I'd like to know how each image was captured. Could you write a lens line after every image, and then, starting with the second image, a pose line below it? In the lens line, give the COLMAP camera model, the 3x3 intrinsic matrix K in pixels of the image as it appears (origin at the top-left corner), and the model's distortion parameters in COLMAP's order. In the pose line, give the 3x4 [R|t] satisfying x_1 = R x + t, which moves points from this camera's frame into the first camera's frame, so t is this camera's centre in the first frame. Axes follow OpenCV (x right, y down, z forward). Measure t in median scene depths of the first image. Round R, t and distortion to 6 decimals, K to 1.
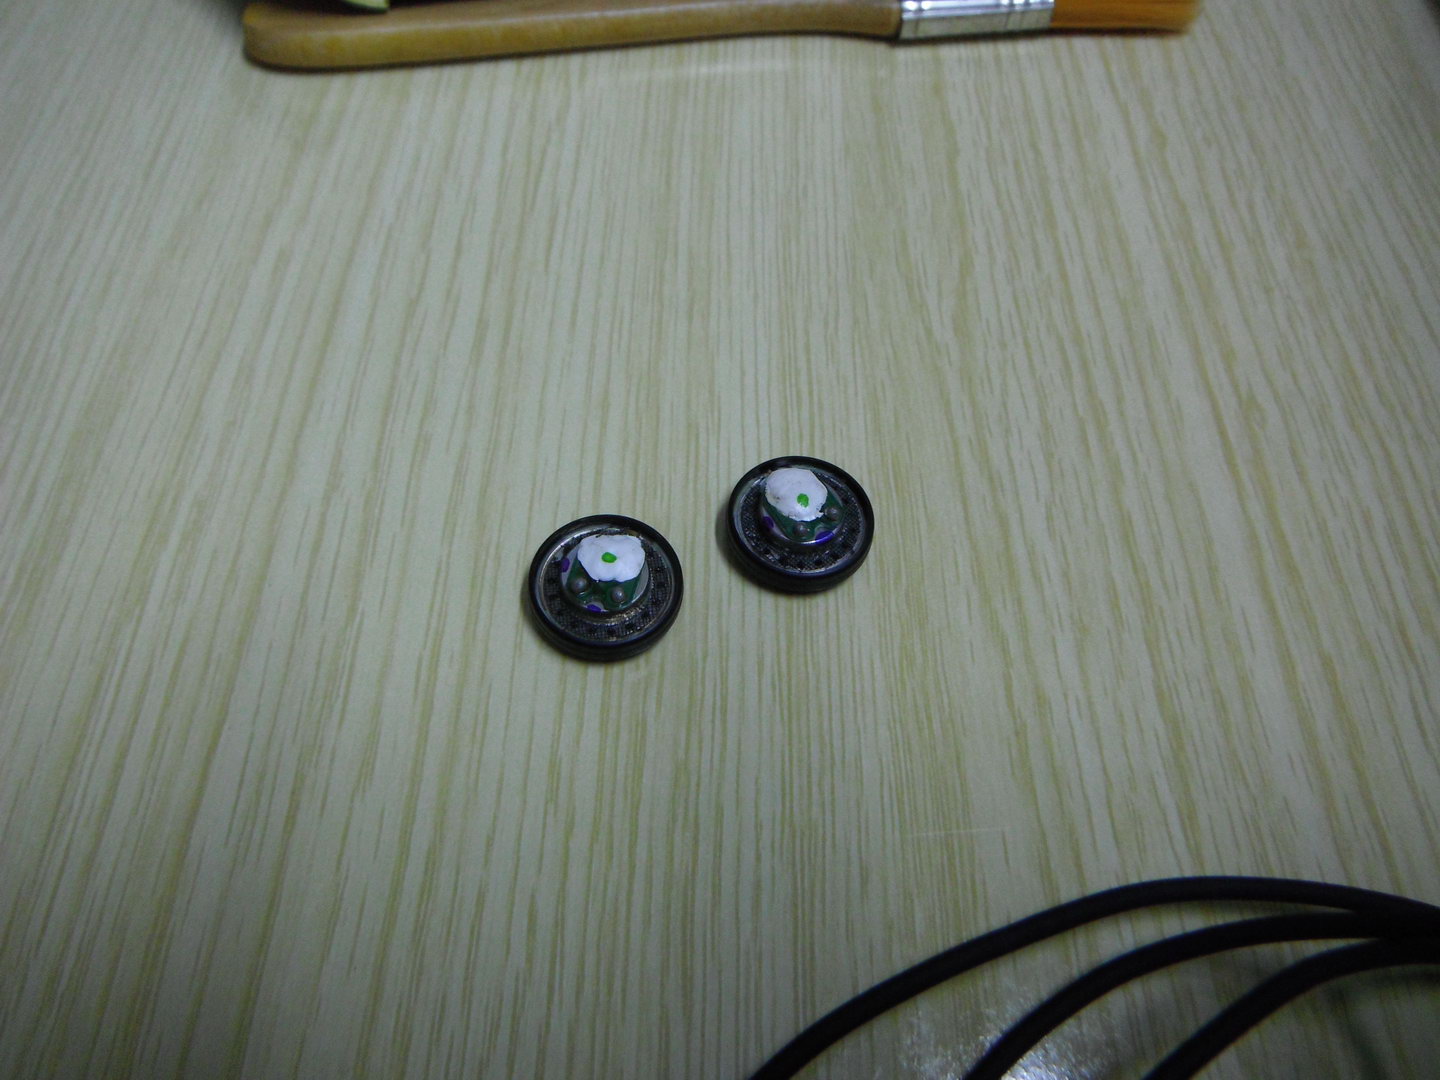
lens RADIAL K [[1210.8, 0, 730.6], [0, 1210.8, 550.6], [0, 0, 1]] dist [0.002956, -0.065848]
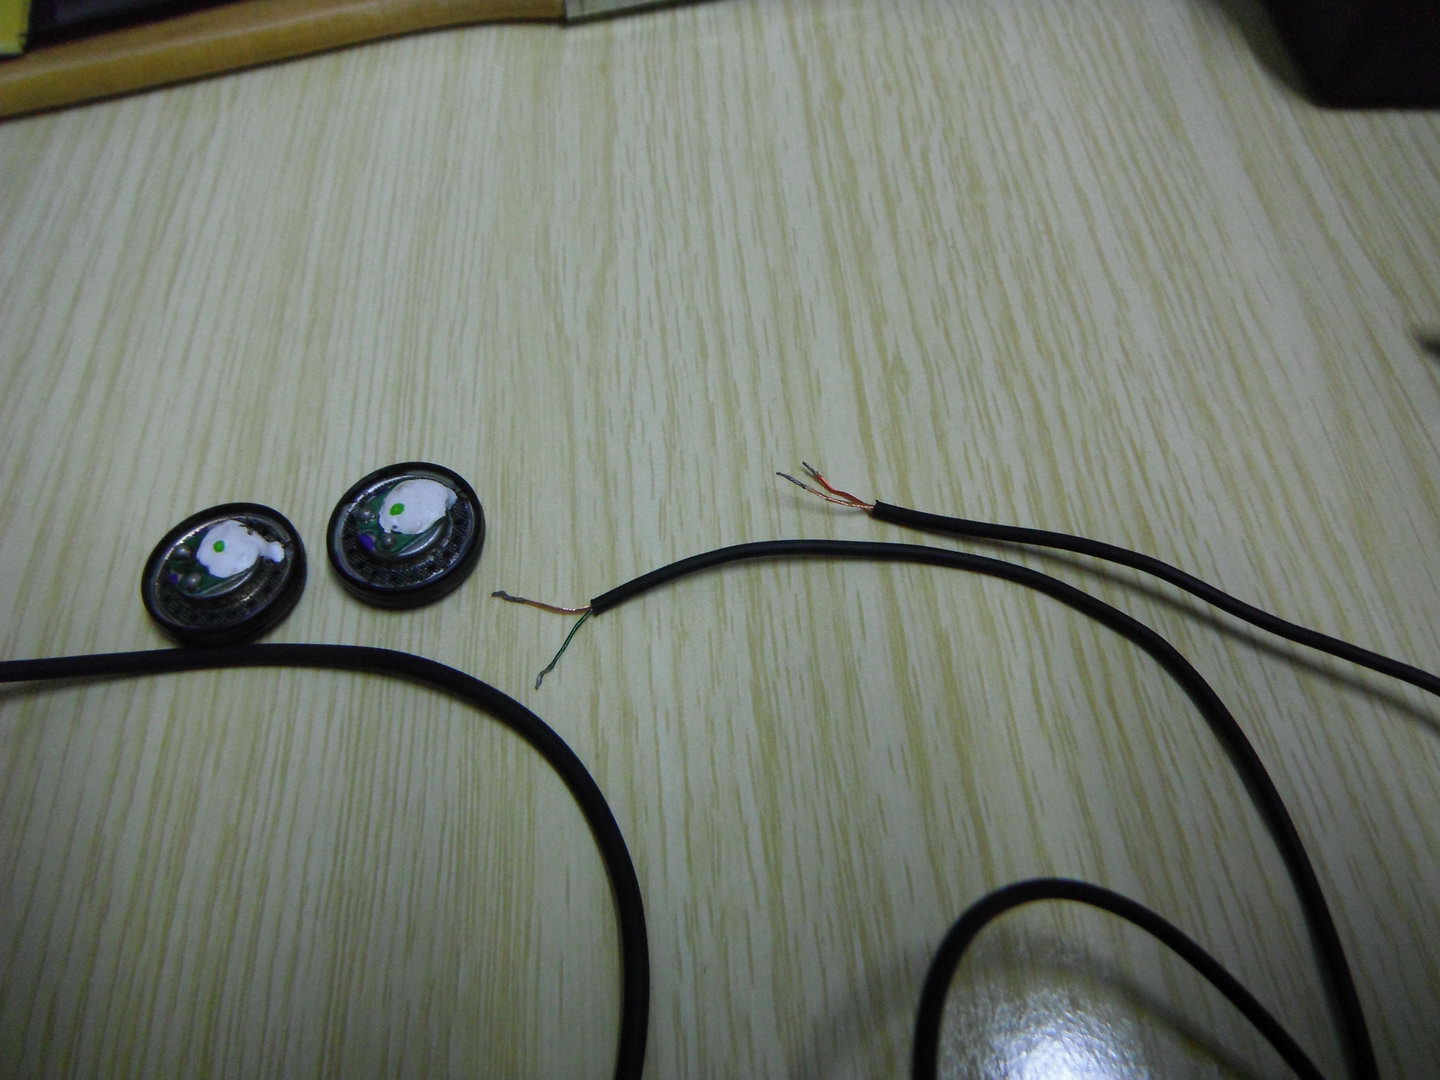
lens RADIAL K [[1210.8, 0, 727.0], [0, 1210.8, 547.5], [0, 0, 1]] dist [0.002956, -0.065848]
pose [[0.993999, -0.109013, -0.009077, 0.306275], [0.109123, 0.993948, 0.012632, -0.008926], [0.007645, -0.013547, 0.999879, 0.056302]]
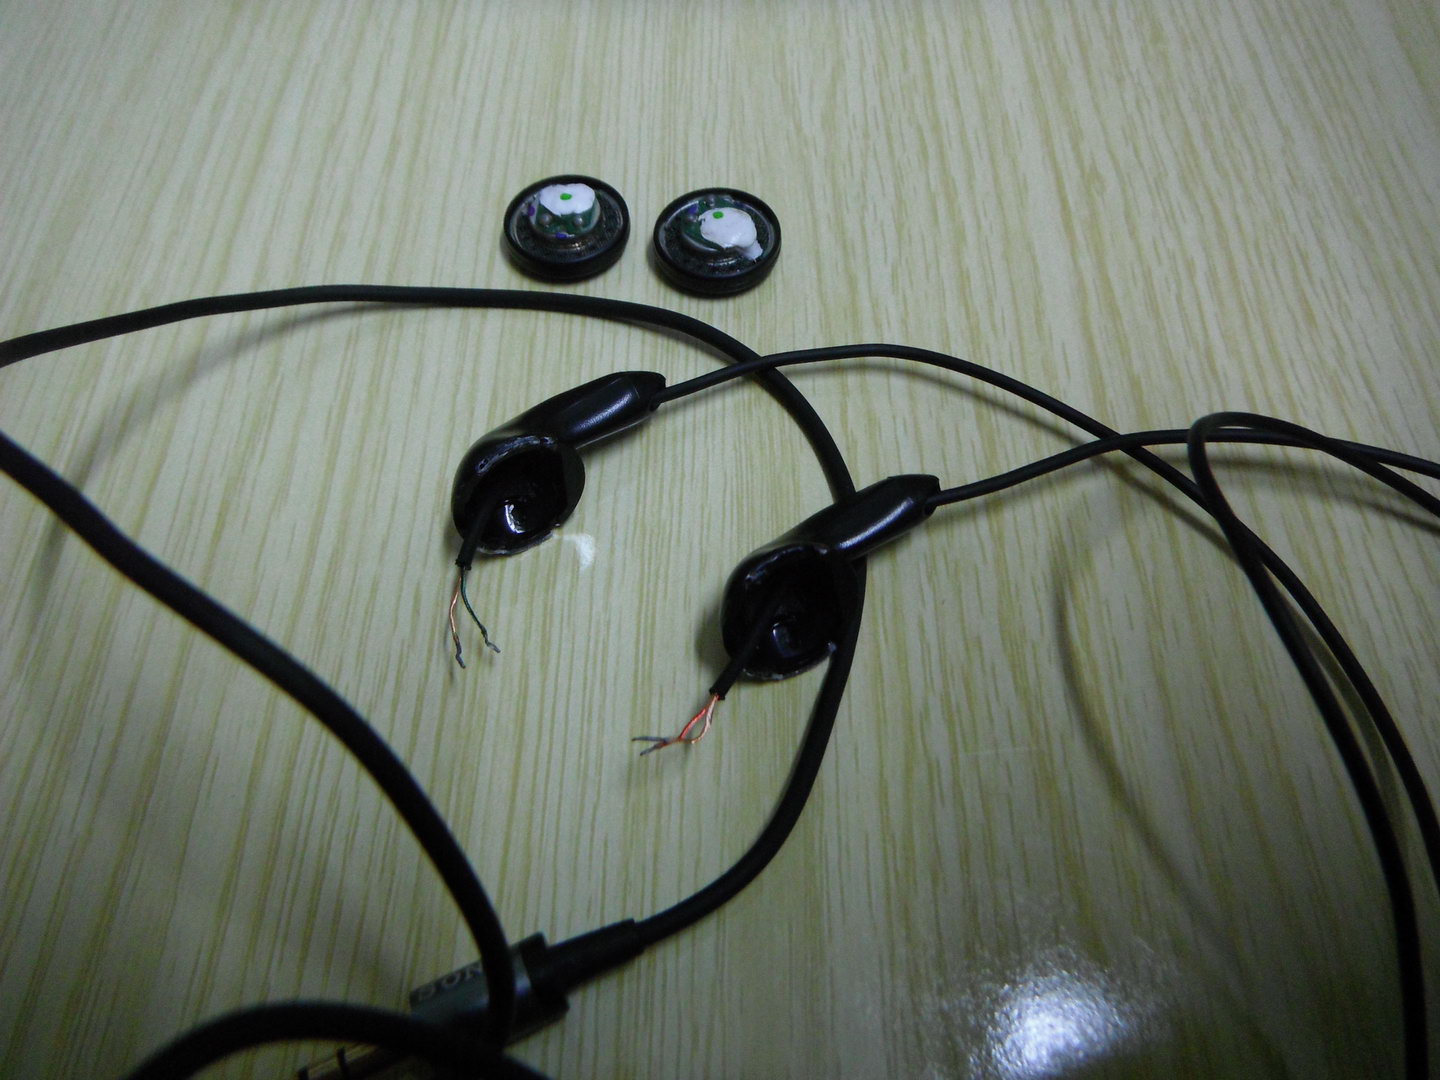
lens RADIAL K [[1210.8, 0, 720.4], [0, 1210.8, 542.6], [0, 0, 1]] dist [0.002956, -0.065848]
pose [[0.998167, -0.037447, -0.047547, 0.141838], [0.039271, 0.998505, 0.038032, 0.161401], [0.046051, -0.039830, 0.998145, -0.120545]]
